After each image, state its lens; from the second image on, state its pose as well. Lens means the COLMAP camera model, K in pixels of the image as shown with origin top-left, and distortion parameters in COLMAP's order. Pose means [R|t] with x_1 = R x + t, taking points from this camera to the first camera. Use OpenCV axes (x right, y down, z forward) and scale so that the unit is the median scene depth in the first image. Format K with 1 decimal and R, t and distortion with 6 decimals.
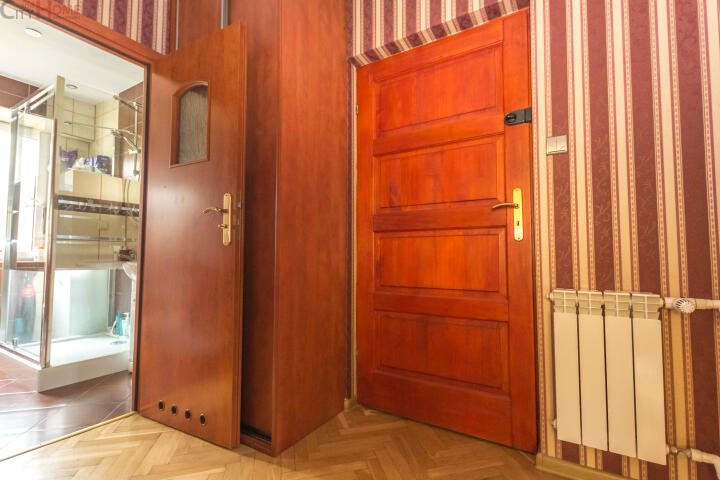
lens RADIAL K [[339.4, 0, 360.8], [0, 339.4, 240.3], [0, 0, 1]] dist [-0.000180, -0.000368]
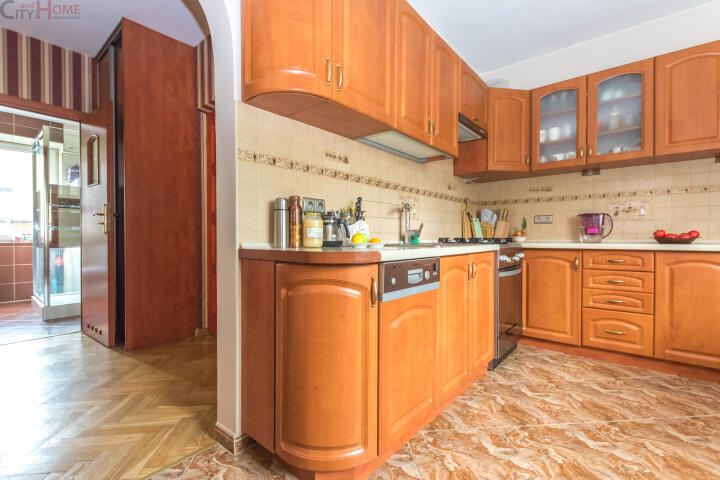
lens RADIAL K [[322.5, 0, 360.9], [0, 322.5, 239.4], [0, 0, 1]] dist [-0.000966, -0.000341]
pose [[0.989759, 0.001462, -0.142738, 0.939461], [0.006788, 0.998334, 0.057295, -0.035006], [0.142584, -0.057678, 0.988101, -0.366975]]
